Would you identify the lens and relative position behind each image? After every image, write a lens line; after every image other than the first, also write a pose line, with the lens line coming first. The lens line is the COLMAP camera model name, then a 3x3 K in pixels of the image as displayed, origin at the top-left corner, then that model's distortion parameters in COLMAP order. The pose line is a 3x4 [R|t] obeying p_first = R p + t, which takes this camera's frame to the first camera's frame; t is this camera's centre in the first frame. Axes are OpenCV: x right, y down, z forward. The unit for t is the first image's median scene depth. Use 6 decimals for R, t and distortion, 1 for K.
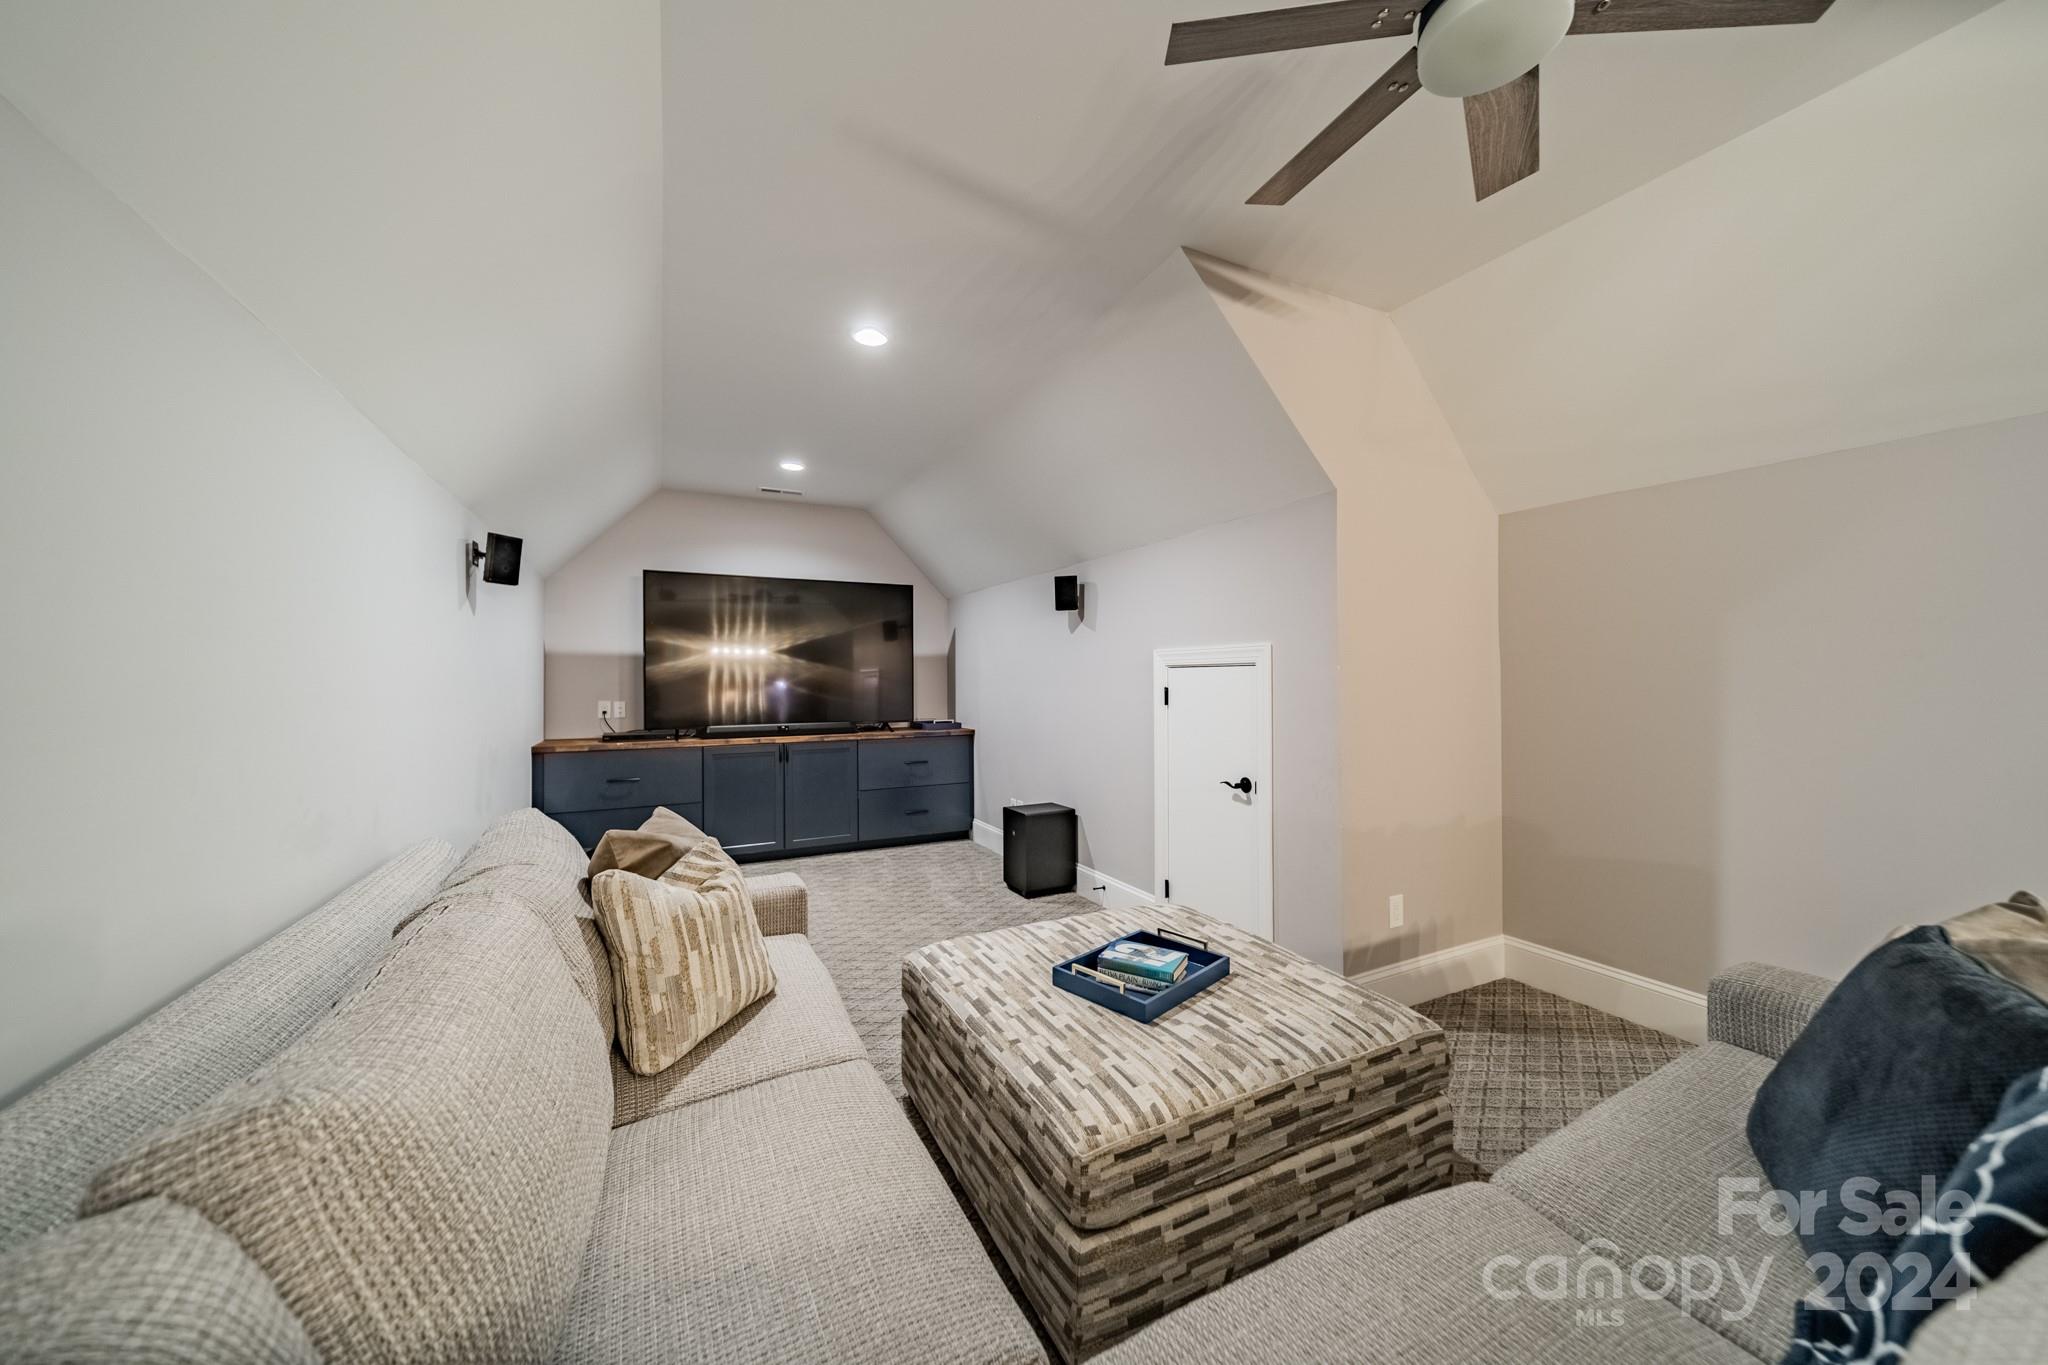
lens RADIAL K [[720.7, 0, 1028.1], [0, 720.7, 682.0], [0, 0, 1]] dist [0.006298, -0.000168]
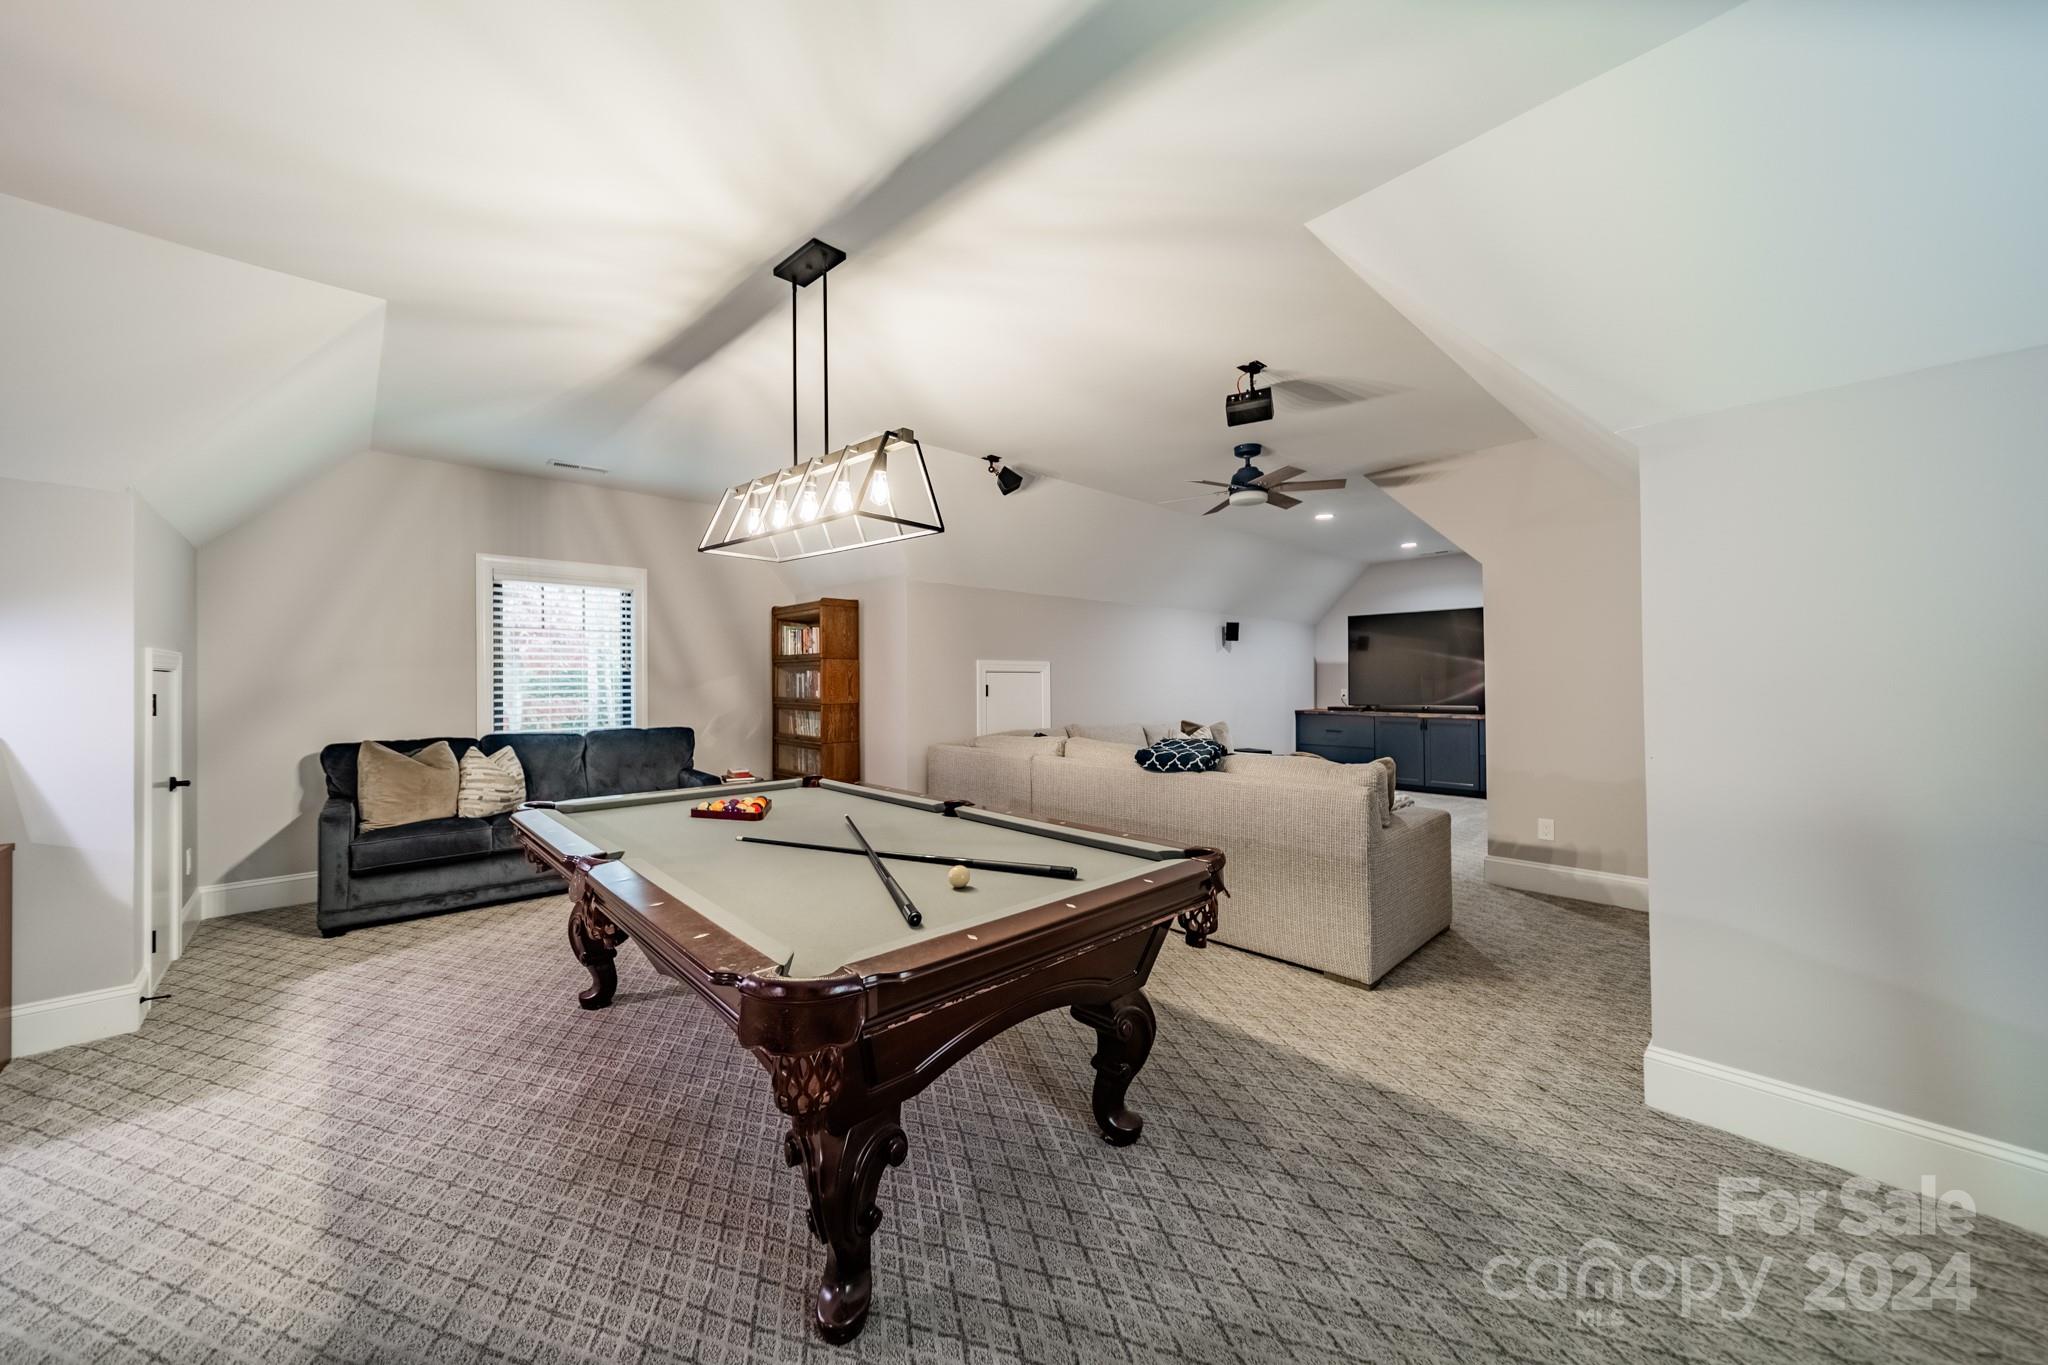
lens RADIAL K [[720.7, 0, 1030.1], [0, 720.7, 679.2], [0, 0, 1]] dist [0.006298, -0.000168]
pose [[0.278439, -0.000663, -0.960454, 0.994519], [0.000386, 1.000000, -0.000579, 0.002448], [0.960454, -0.000210, 0.278439, -0.274385]]
